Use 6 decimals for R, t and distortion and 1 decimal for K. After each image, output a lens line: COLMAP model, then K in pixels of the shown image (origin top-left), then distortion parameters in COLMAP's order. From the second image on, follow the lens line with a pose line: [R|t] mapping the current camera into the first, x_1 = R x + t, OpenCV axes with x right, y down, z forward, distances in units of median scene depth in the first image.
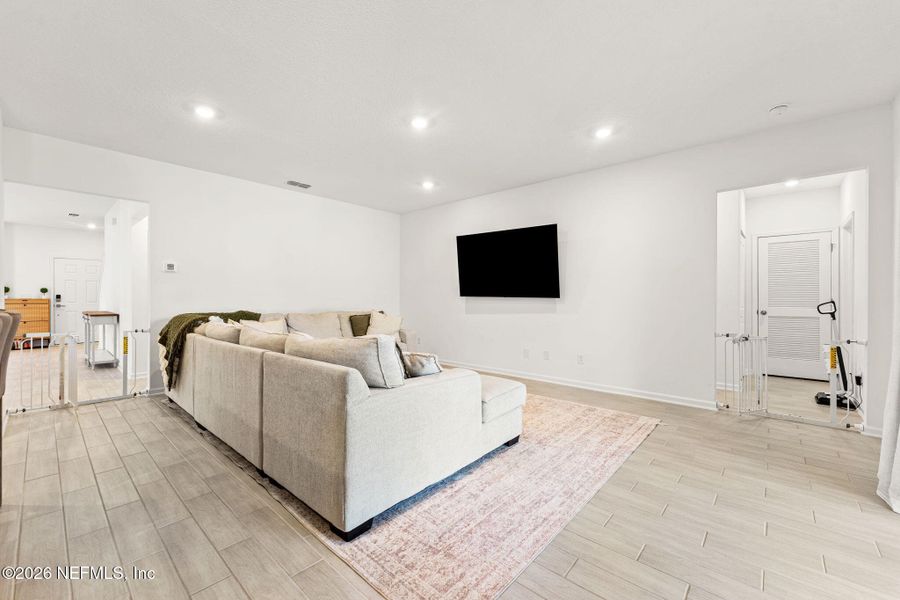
lens RADIAL K [[365.8, 0, 446.3], [0, 365.8, 297.0], [0, 0, 1]] dist [-0.001107, -0.000397]
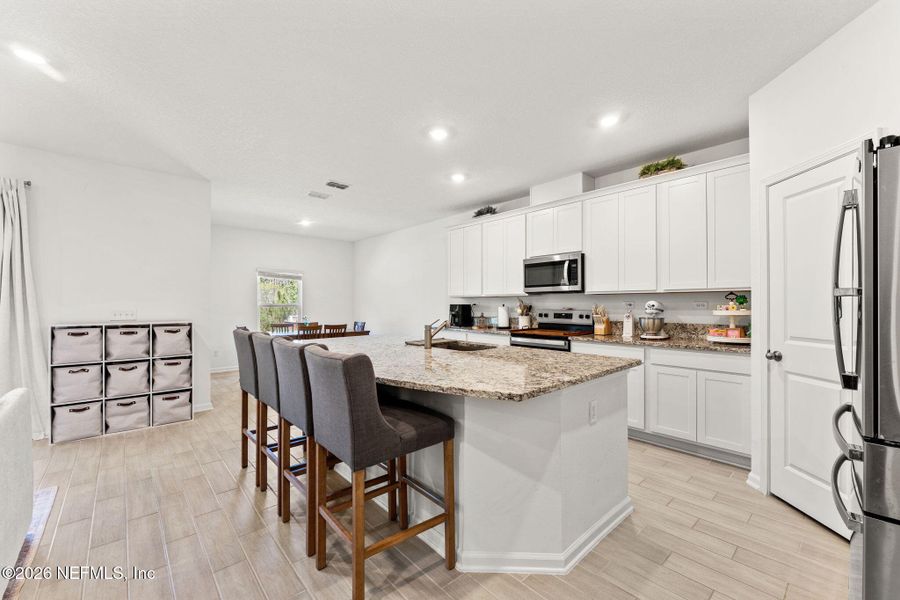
lens RADIAL K [[365.8, 0, 444.0], [0, 365.8, 305.8], [0, 0, 1]] dist [-0.001107, -0.000397]
pose [[-0.993134, -0.002131, 0.116967, -0.852445], [-0.002326, 0.999996, -0.001524, -0.033392], [-0.116963, -0.001786, -0.993135, 0.973930]]
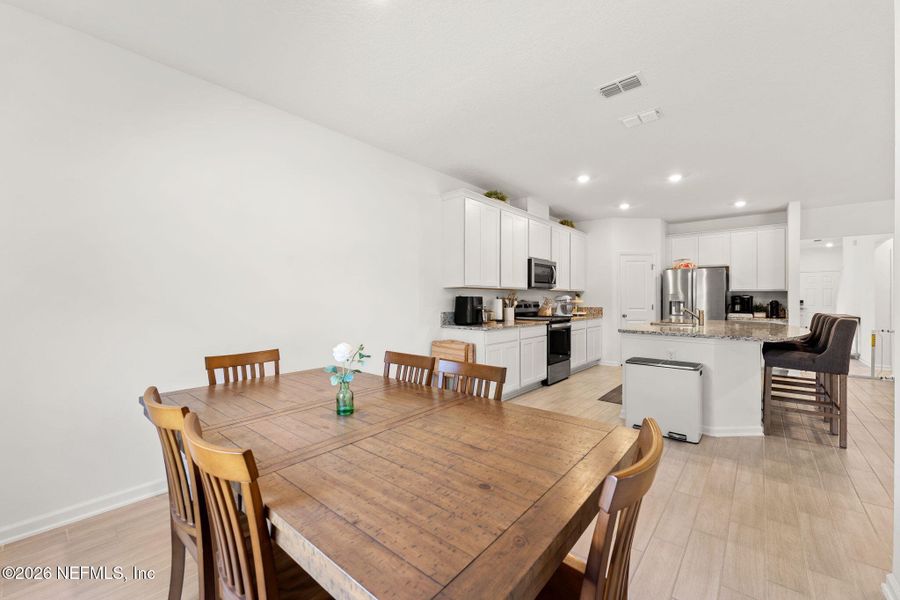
lens RADIAL K [[365.8, 0, 453.6], [0, 365.8, 299.1], [0, 0, 1]] dist [-0.001107, -0.000397]
pose [[0.034286, 0.000609, -0.999412, 0.524917], [0.002942, 0.999995, 0.000710, -0.034669], [0.999408, -0.002964, 0.034284, -0.745250]]
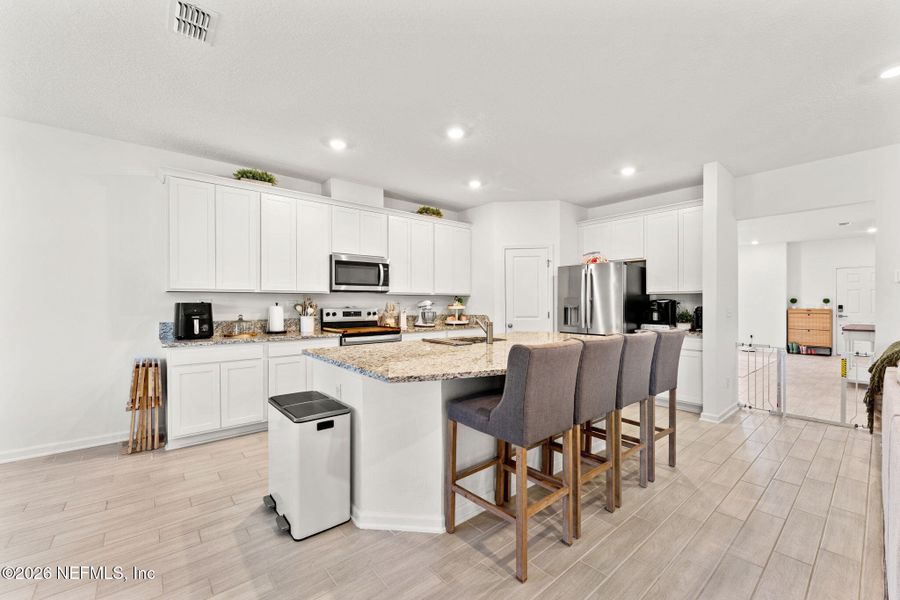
lens RADIAL K [[365.8, 0, 452.5], [0, 365.8, 305.2], [0, 0, 1]] dist [-0.001107, -0.000397]
pose [[-0.130153, 0.004389, -0.991484, 0.166927], [0.004828, 0.999981, 0.003793, -0.035753], [0.991482, -0.004293, -0.130172, 0.188721]]
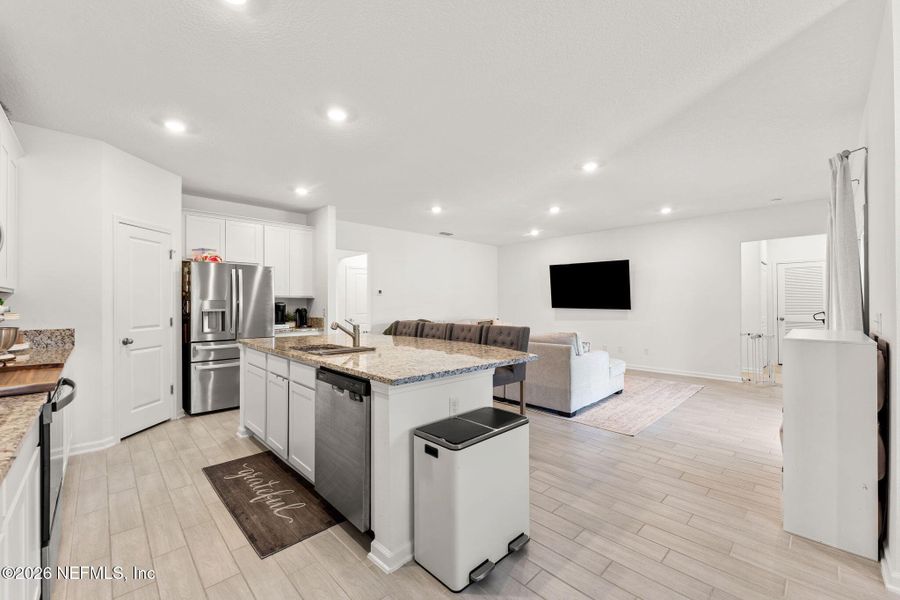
lens RADIAL K [[365.8, 0, 448.5], [0, 365.8, 299.4], [0, 0, 1]] dist [-0.001107, -0.000397]
pose [[0.997425, -0.007345, -0.071342, -0.432273], [0.006823, 0.999948, -0.007555, -0.045062], [0.071394, 0.007048, 0.997423, -0.705446]]
